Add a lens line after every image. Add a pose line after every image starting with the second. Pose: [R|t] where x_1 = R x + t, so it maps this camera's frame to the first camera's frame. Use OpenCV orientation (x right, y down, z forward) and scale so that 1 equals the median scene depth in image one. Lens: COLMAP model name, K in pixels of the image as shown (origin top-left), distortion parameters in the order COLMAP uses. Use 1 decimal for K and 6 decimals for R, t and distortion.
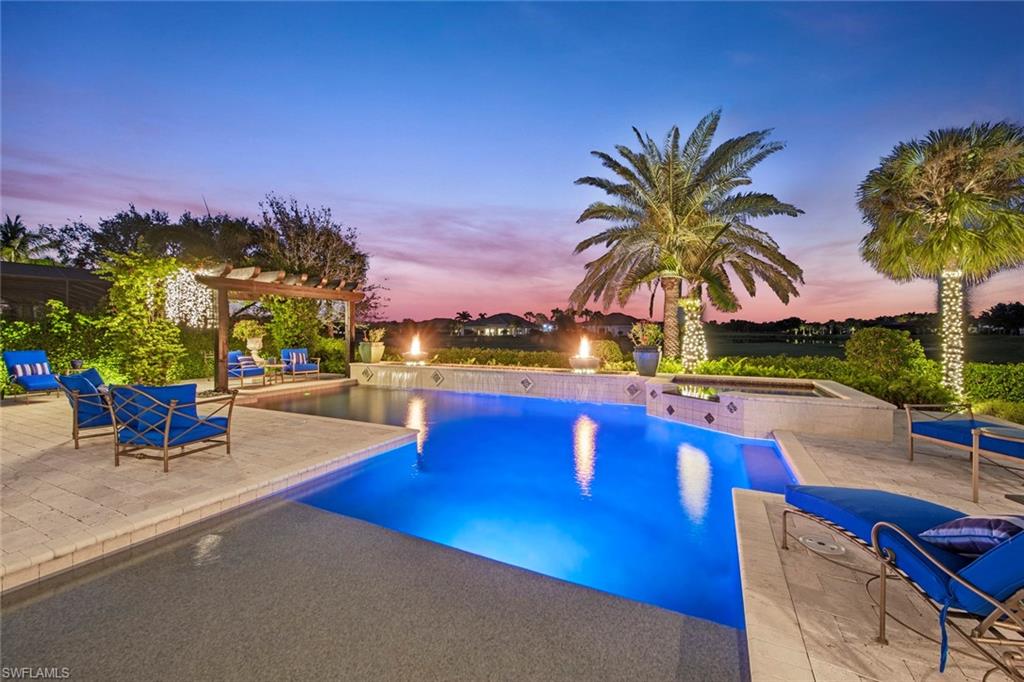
lens RADIAL K [[400.3, 0, 512.0], [0, 400.3, 341.0], [0, 0, 1]] dist [-0.000723, -0.000083]
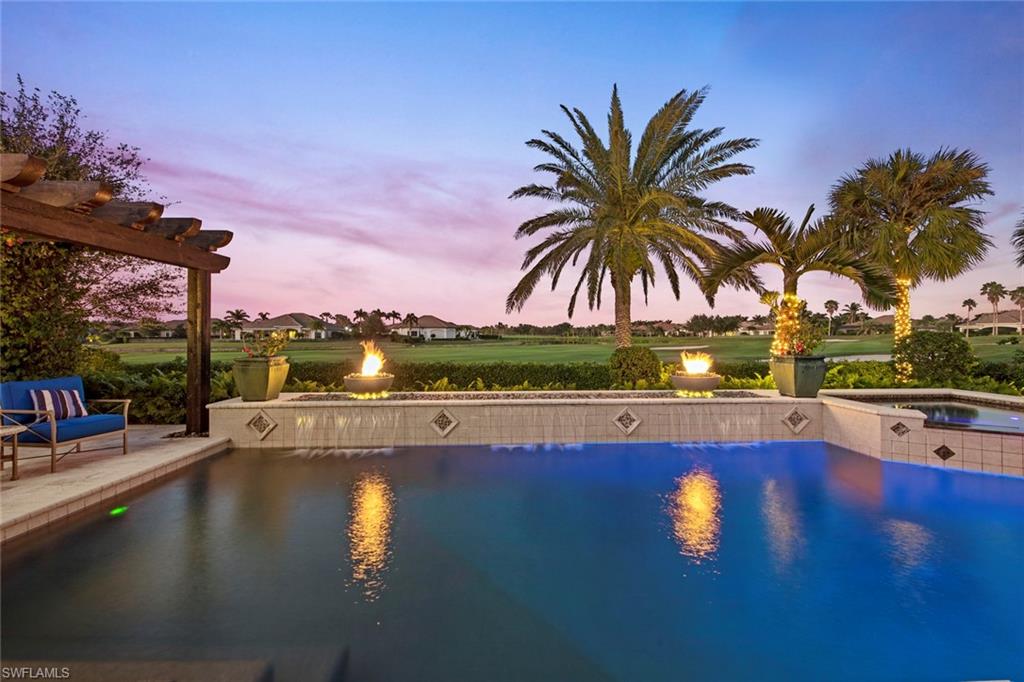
lens RADIAL K [[400.3, 0, 512.0], [0, 400.3, 341.0], [0, 0, 1]] dist [-0.000723, -0.000083]
pose [[0.880208, -0.007584, 0.474527, -0.234496], [0.011170, 0.999926, -0.004738, -0.007909], [-0.474456, 0.009471, 0.880228, 0.317521]]
